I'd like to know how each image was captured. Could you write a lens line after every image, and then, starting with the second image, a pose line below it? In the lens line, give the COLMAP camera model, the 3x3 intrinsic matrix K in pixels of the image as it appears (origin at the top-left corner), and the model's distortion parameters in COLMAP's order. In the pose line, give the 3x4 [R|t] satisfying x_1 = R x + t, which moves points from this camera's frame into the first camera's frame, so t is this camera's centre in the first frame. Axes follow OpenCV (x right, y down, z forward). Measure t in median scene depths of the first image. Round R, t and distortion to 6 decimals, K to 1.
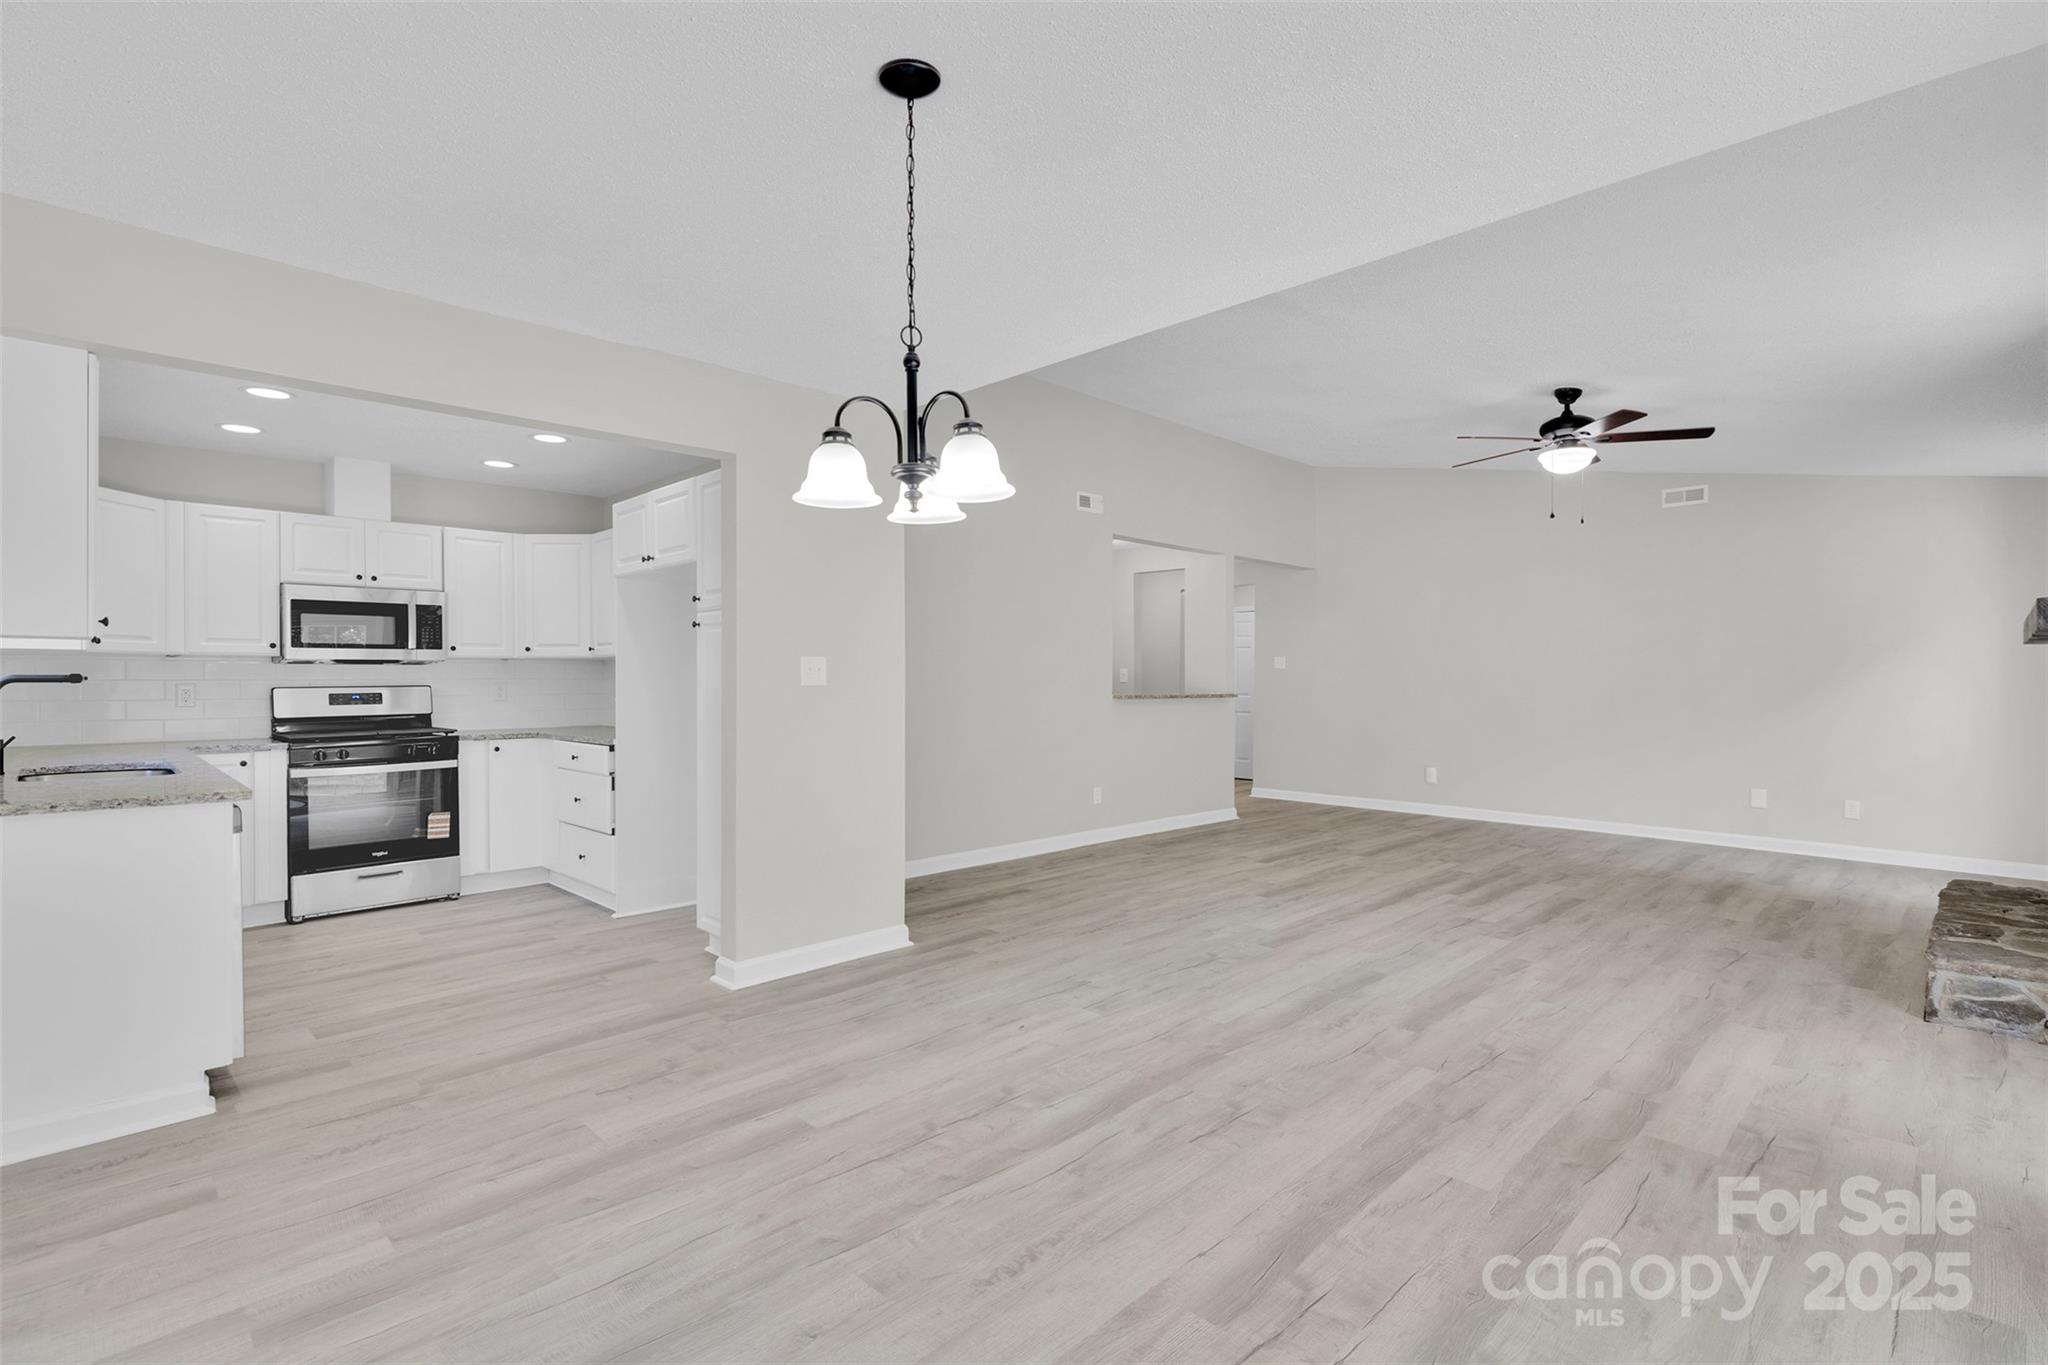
lens RADIAL K [[953.4, 0, 1018.1], [0, 953.4, 682.1], [0, 0, 1]] dist [0.003278, -0.000639]
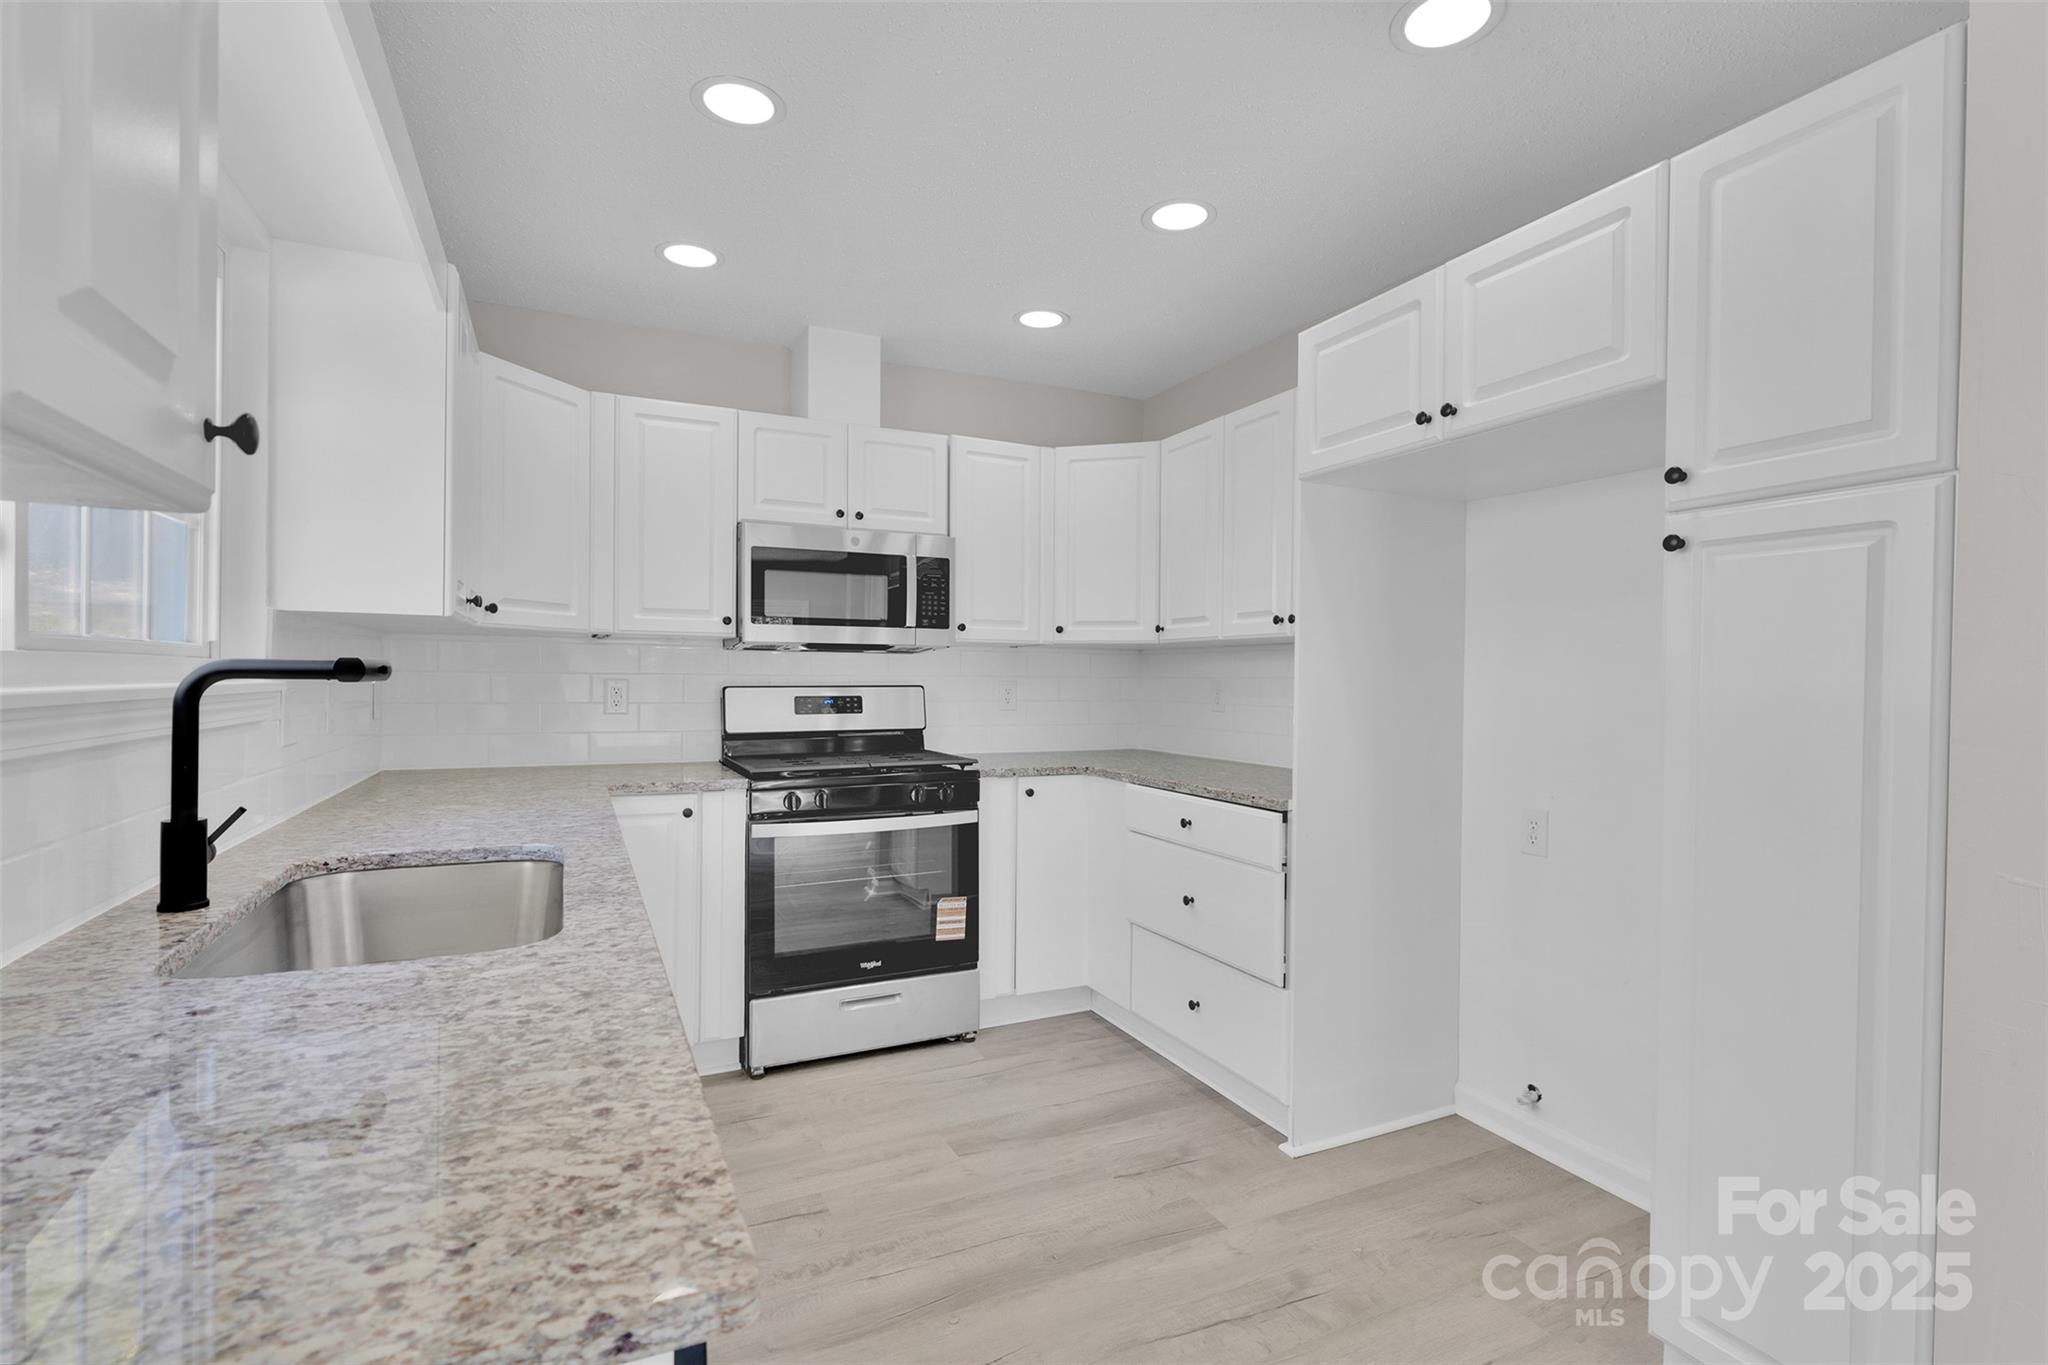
lens RADIAL K [[953.4, 0, 1018.1], [0, 953.4, 682.1], [0, 0, 1]] dist [0.003278, -0.000639]
pose [[0.942172, 0.013829, -0.334844, -0.367761], [-0.013268, 0.999904, 0.003963, -0.002405], [0.334866, 0.000709, 0.942265, 0.446620]]
